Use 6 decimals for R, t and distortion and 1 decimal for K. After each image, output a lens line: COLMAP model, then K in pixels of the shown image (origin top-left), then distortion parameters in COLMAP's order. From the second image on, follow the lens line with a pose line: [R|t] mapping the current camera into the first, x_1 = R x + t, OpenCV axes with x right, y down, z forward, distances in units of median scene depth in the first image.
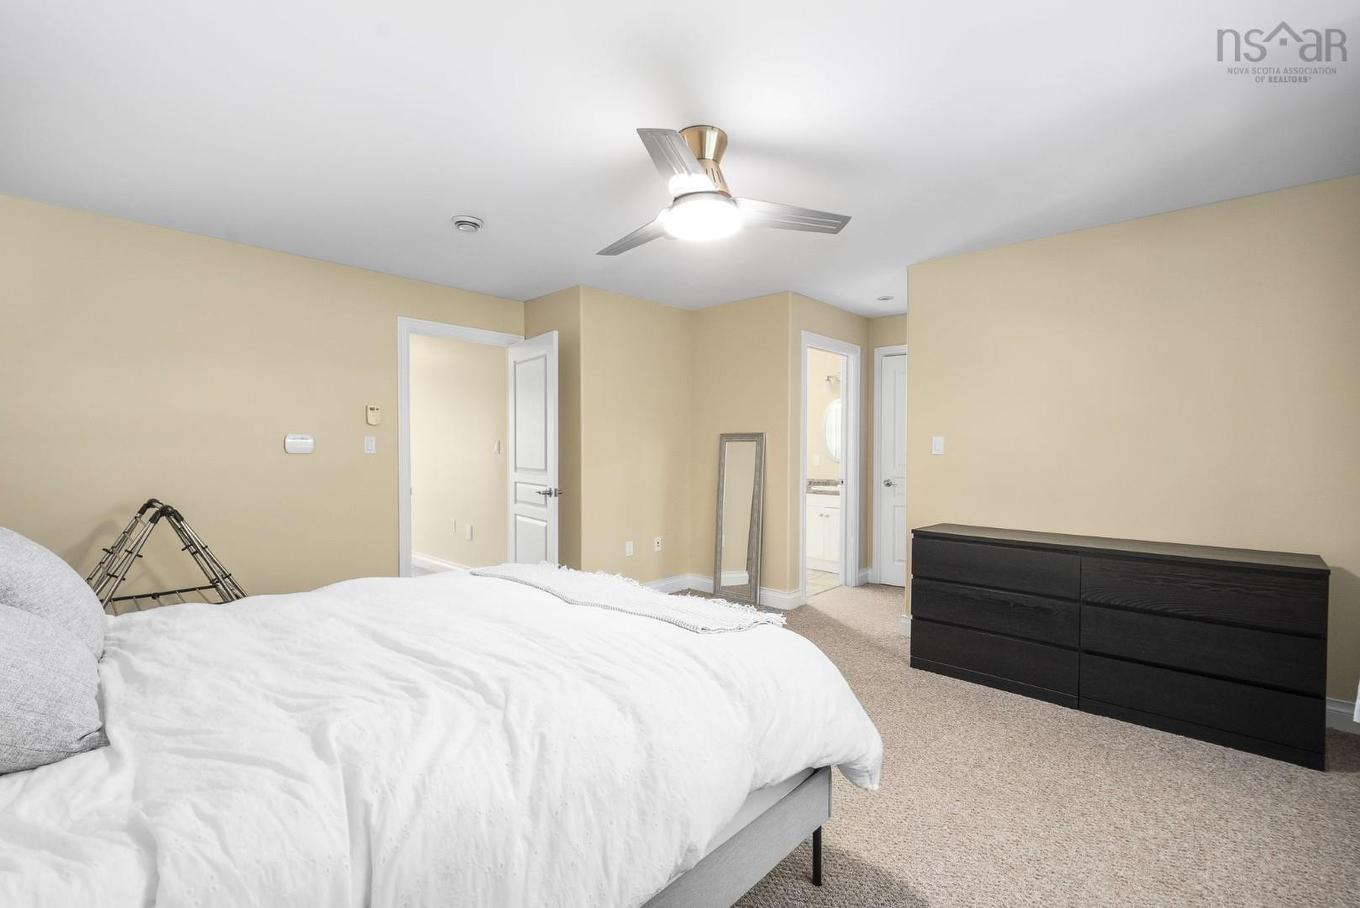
lens RADIAL K [[604.1, 0, 684.0], [0, 604.1, 457.0], [0, 0, 1]] dist [-0.002085, -0.000969]
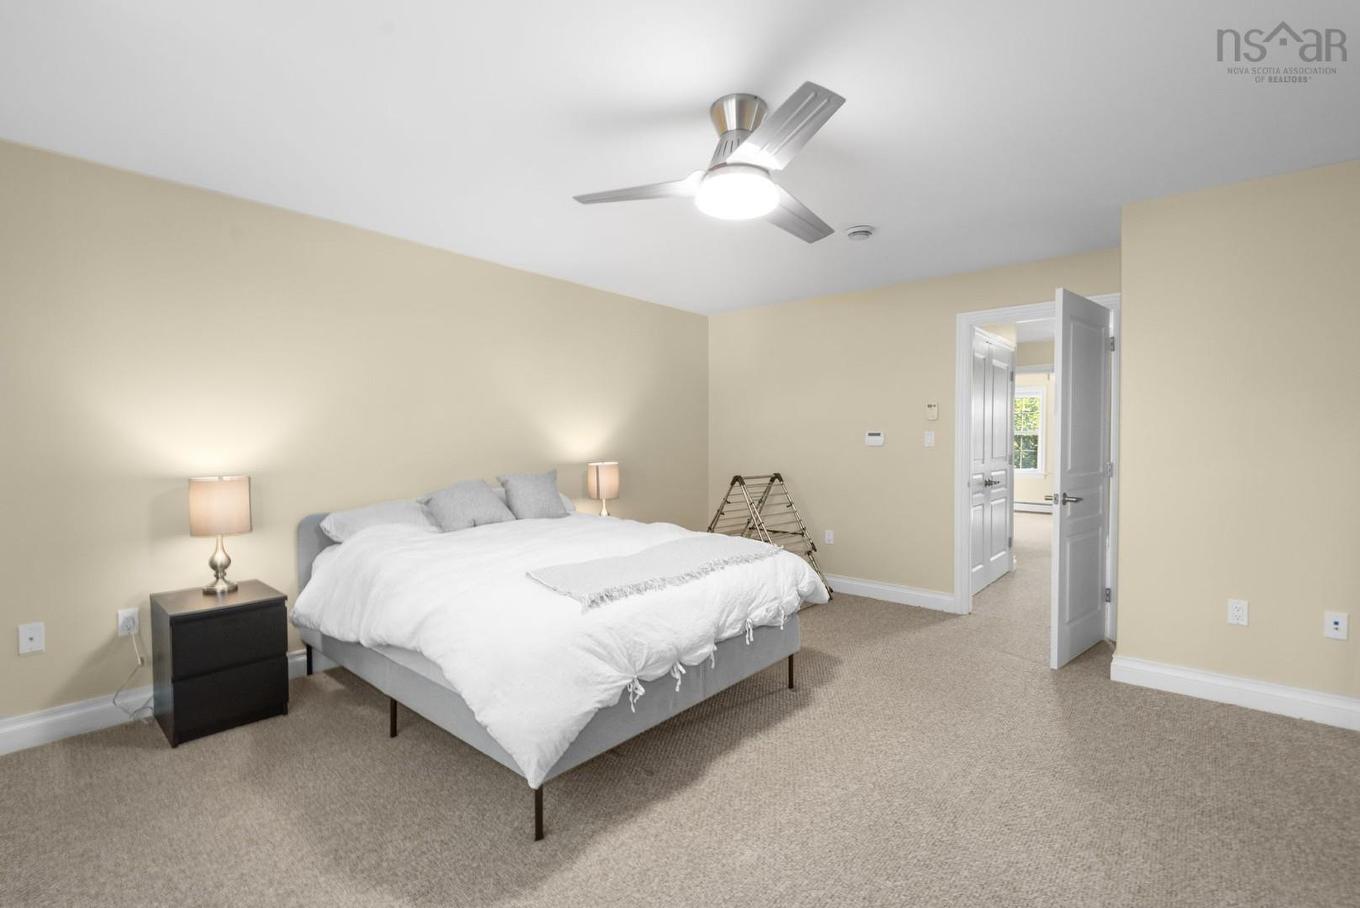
lens RADIAL K [[604.1, 0, 684.0], [0, 604.1, 457.0], [0, 0, 1]] dist [-0.002085, -0.000969]
pose [[0.036515, 0.025084, -0.999018, 0.544612], [-0.012979, 0.999613, 0.024625, -0.007840], [0.999249, 0.012067, 0.036827, 0.500555]]
